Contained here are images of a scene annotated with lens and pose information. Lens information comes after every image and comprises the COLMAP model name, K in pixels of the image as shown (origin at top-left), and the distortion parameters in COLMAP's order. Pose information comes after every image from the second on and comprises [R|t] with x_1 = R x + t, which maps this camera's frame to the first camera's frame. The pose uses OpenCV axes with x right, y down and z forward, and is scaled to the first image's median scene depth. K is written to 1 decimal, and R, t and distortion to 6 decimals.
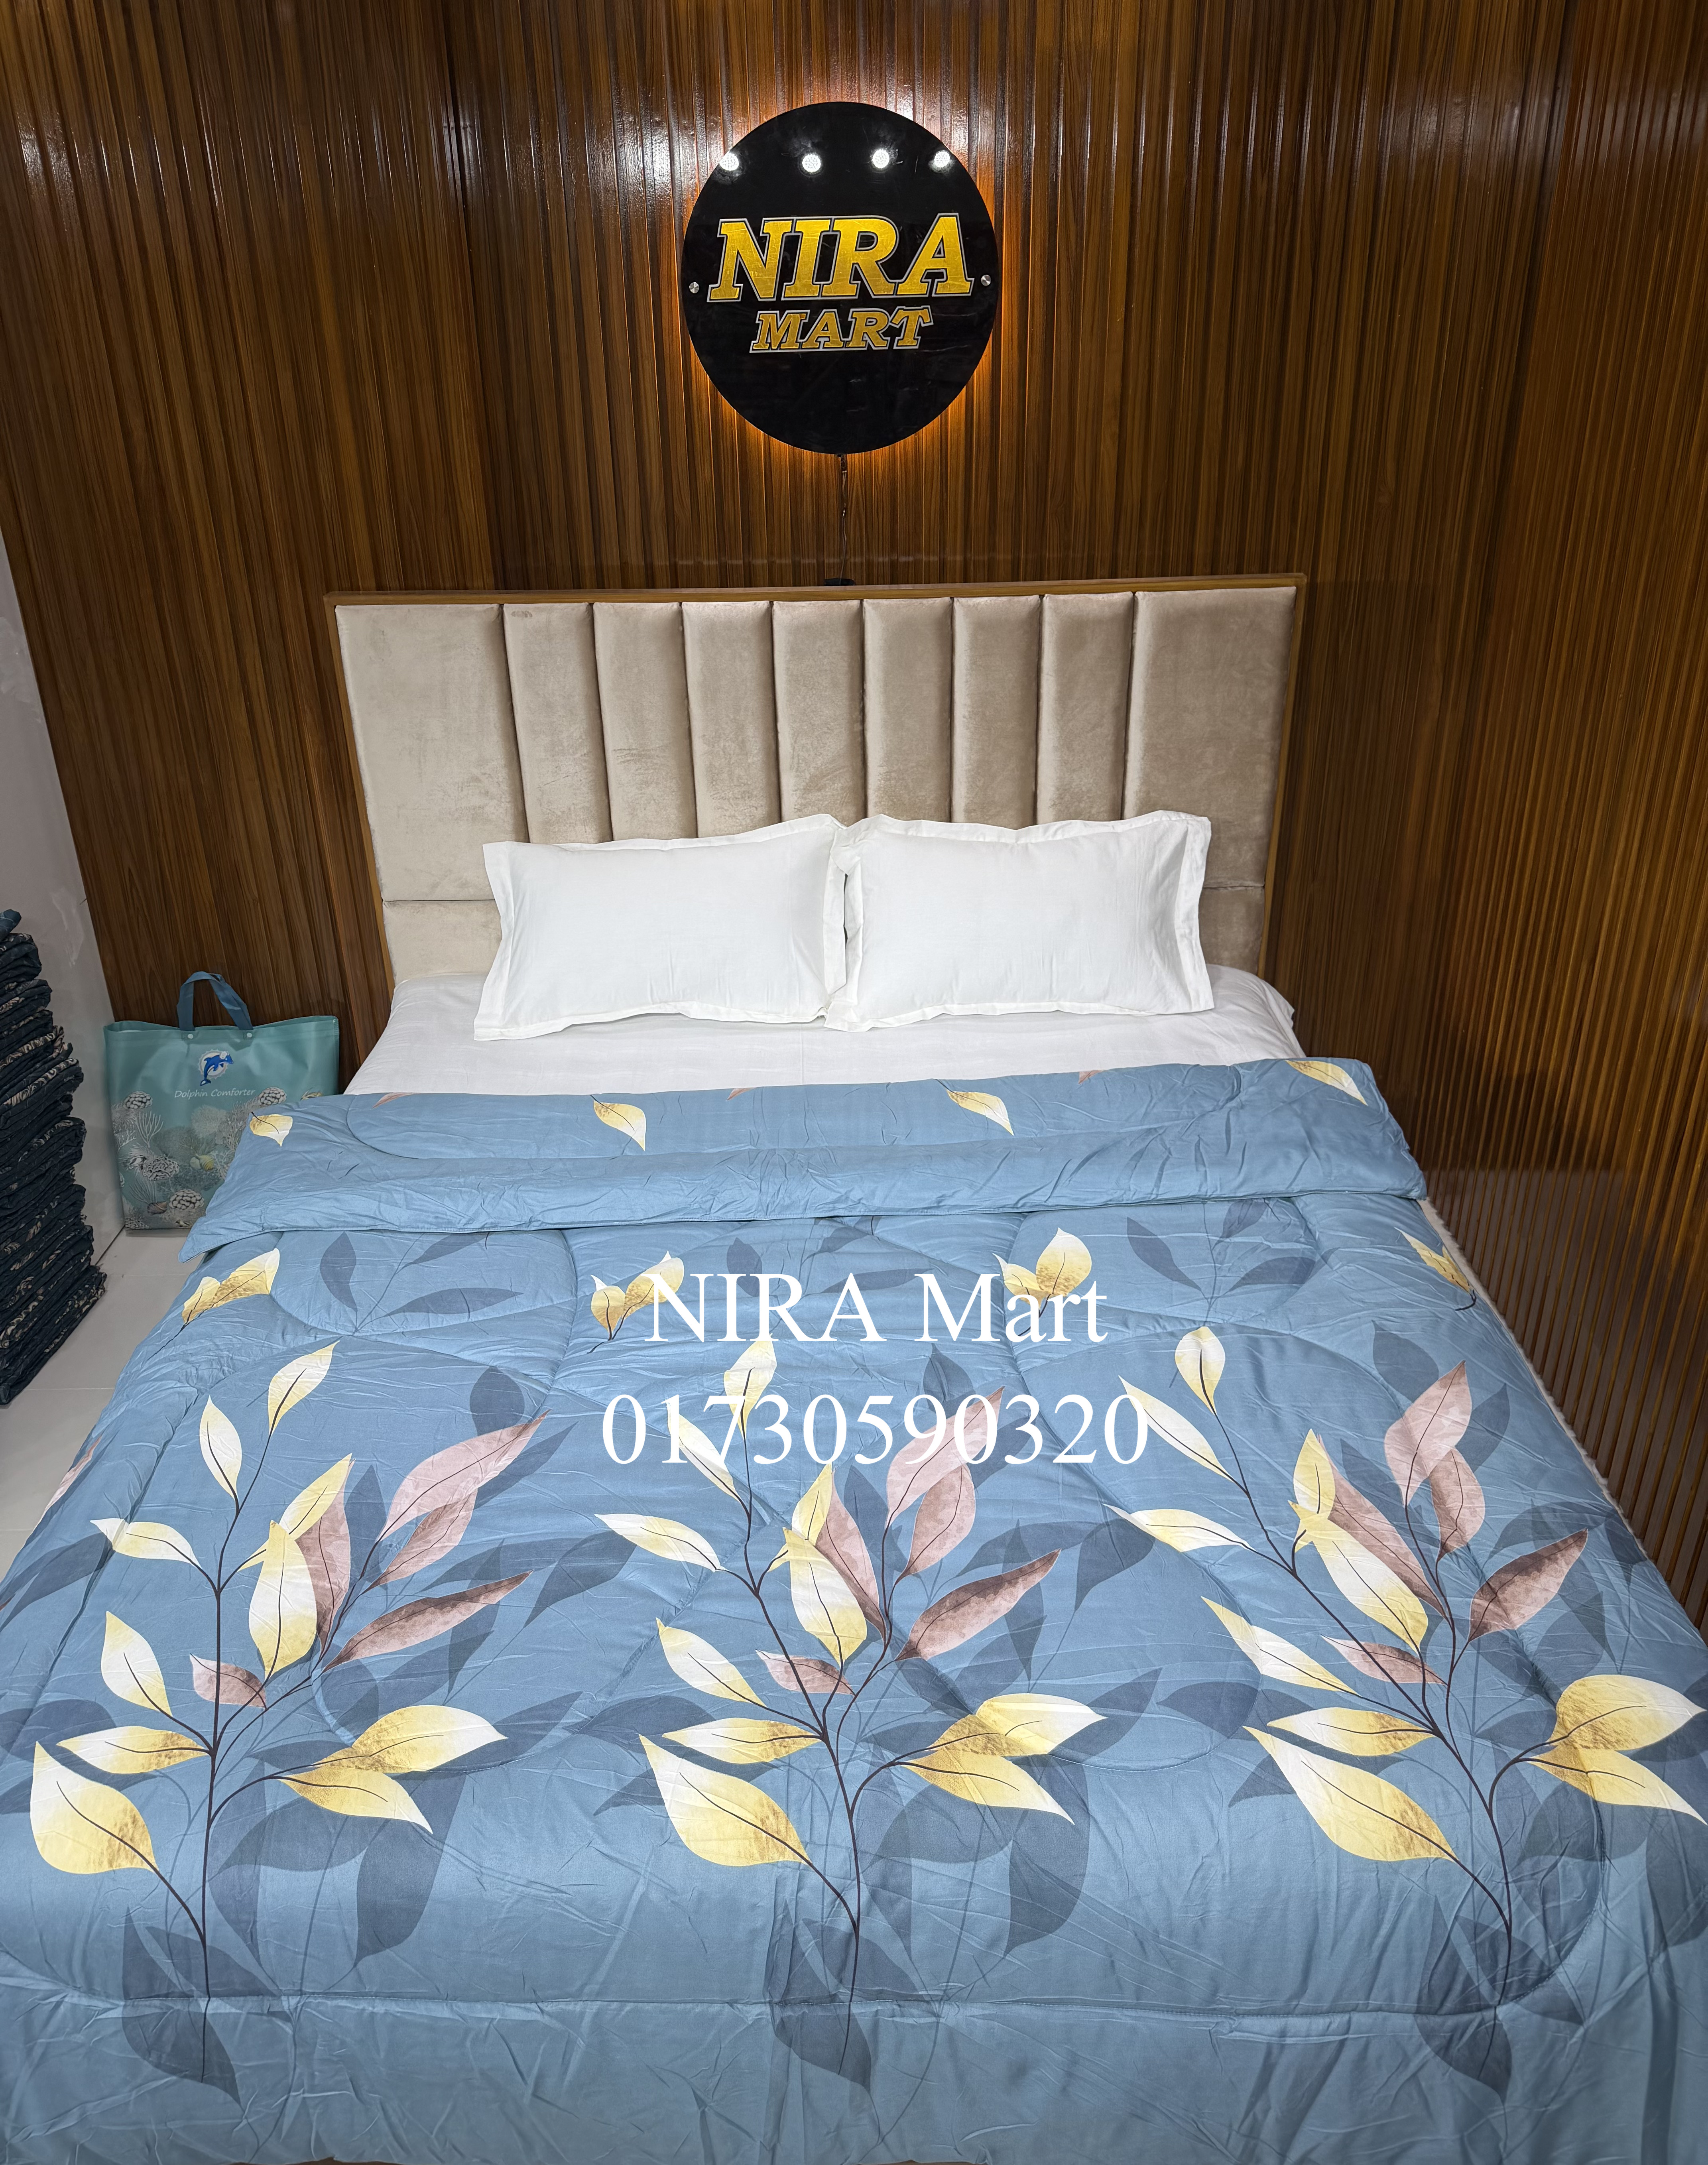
lens RADIAL K [[1582.6, 0, 852.0], [0, 1582.6, 1044.5], [0, 0, 1]] dist [0.041844, -0.062018]
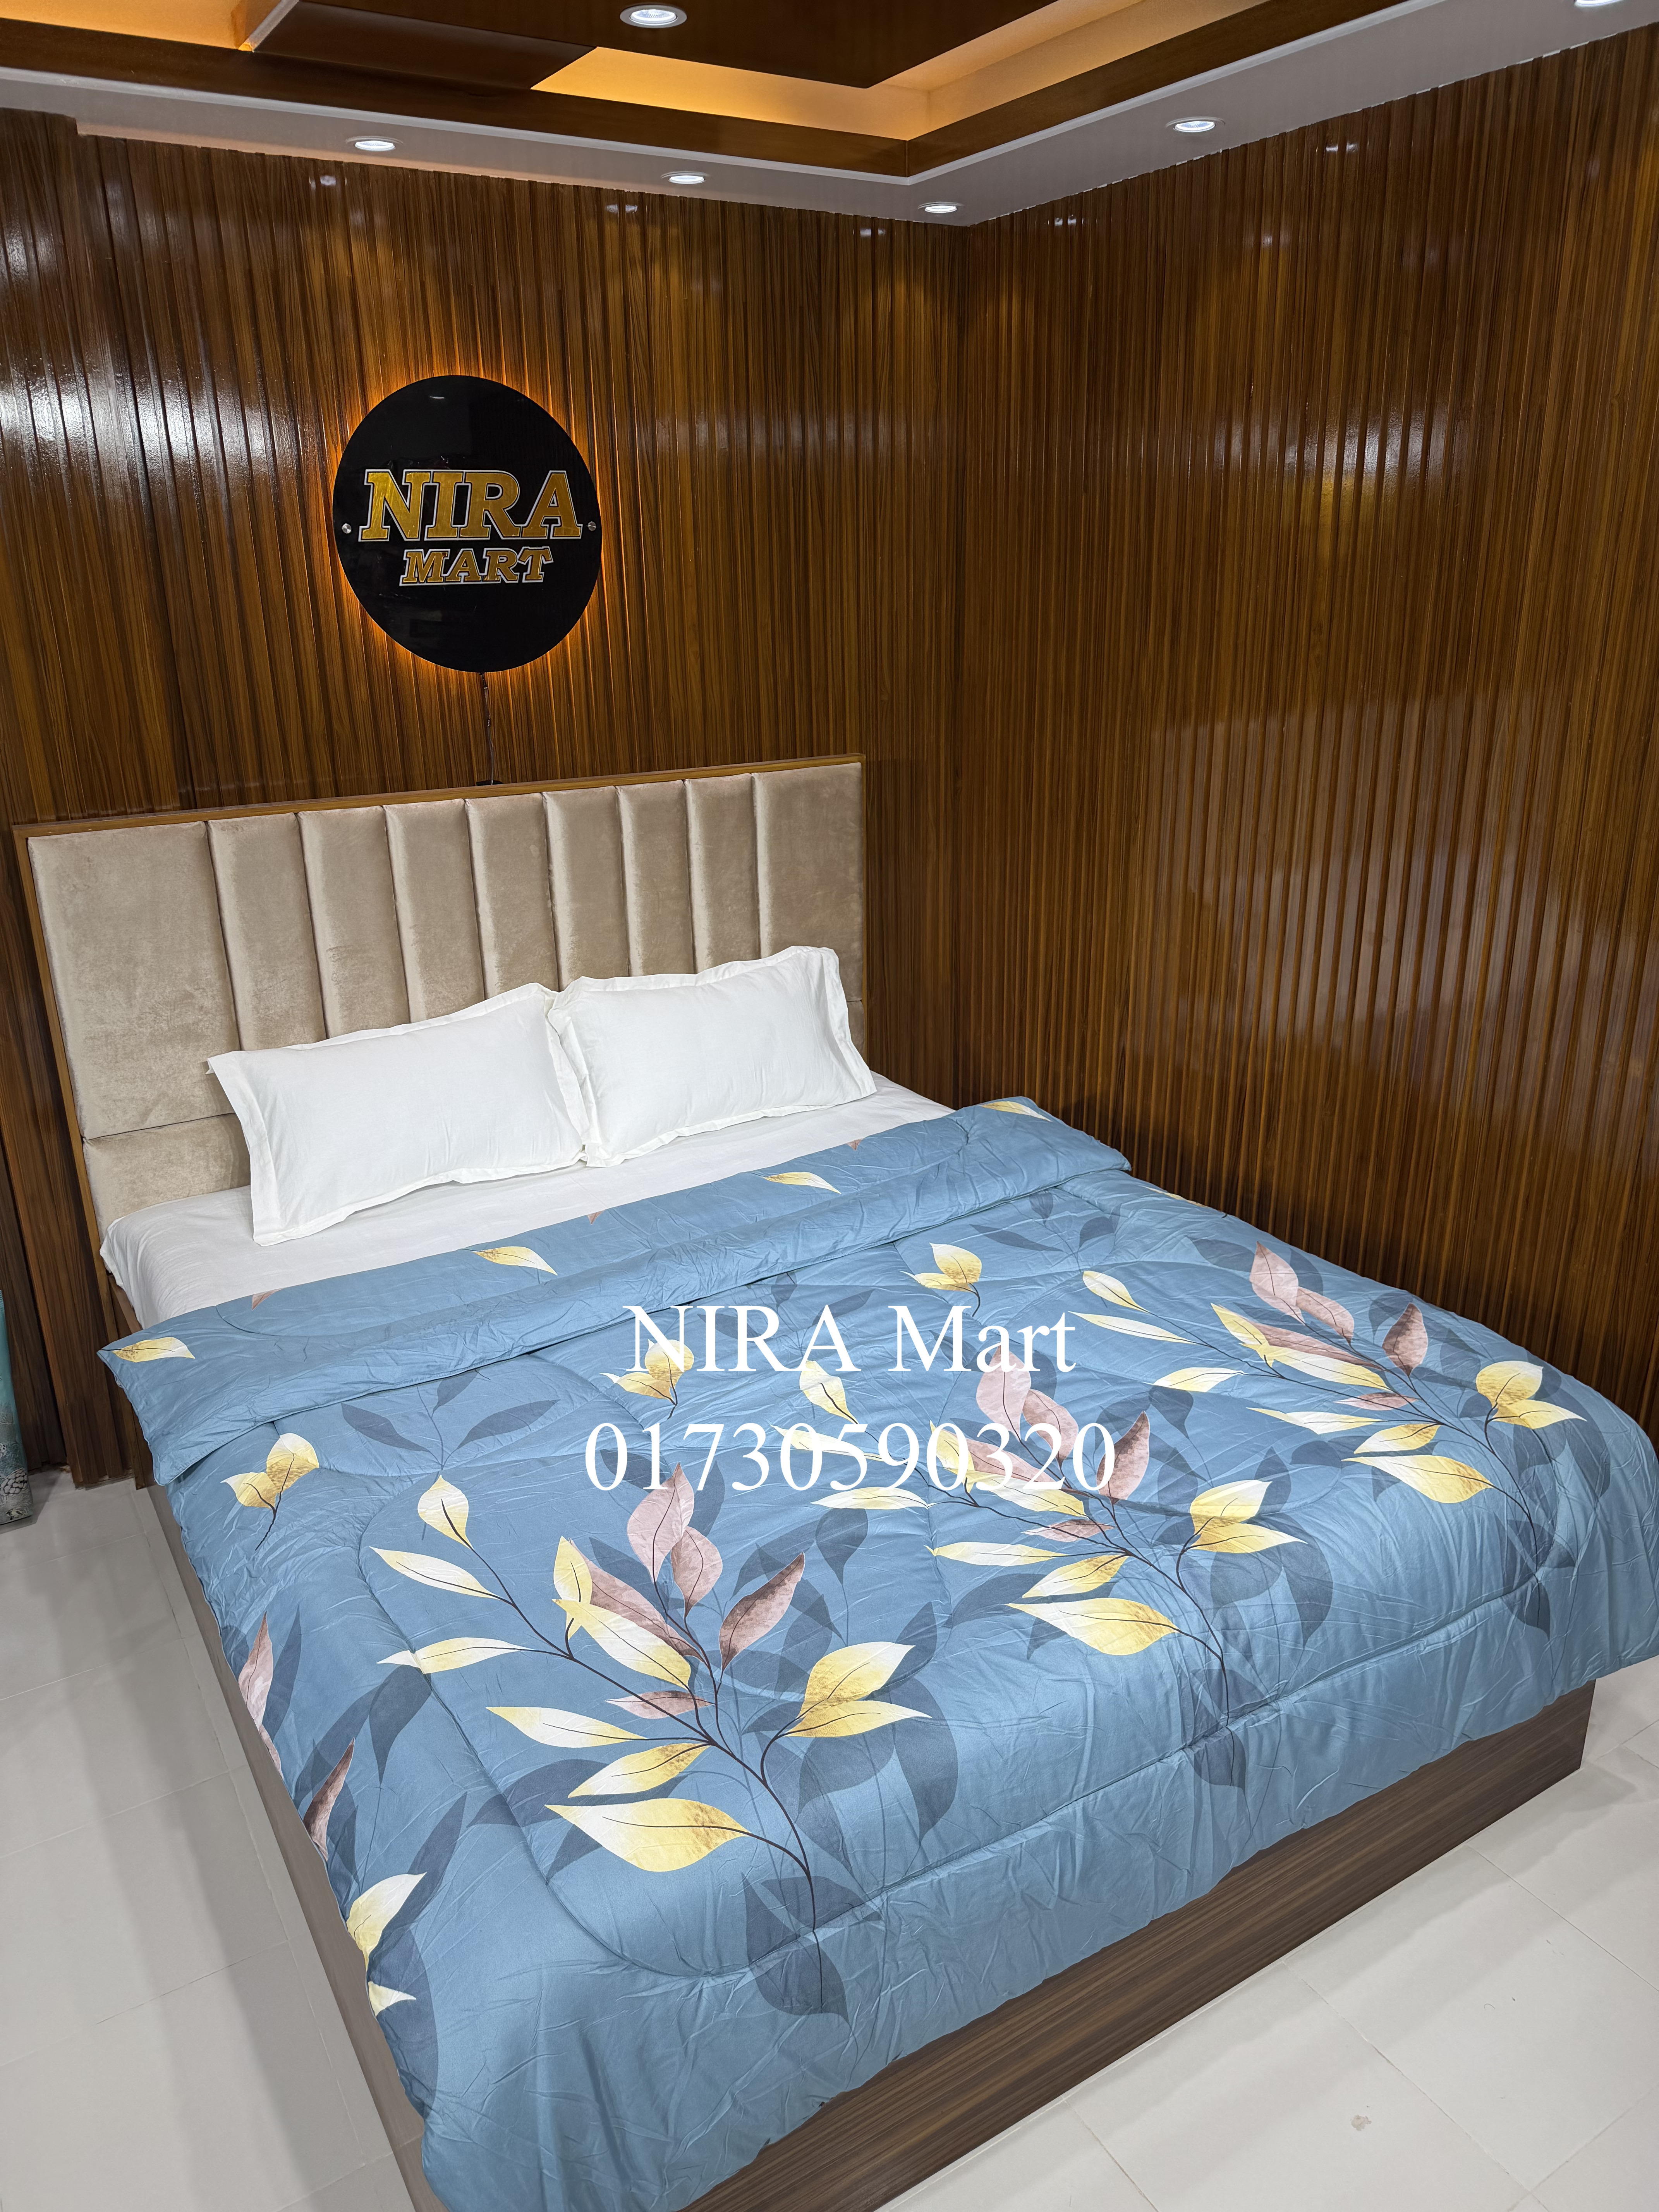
lens RADIAL K [[1536.0, 0, 822.9], [0, 1536.0, 1118.4], [0, 0, 1]] dist [0.032854, -0.053311]
pose [[0.852168, -0.171618, 0.494325, -0.400517], [0.227339, 0.972298, -0.054353, 0.051515], [-0.471303, 0.158697, 0.867577, -0.013719]]
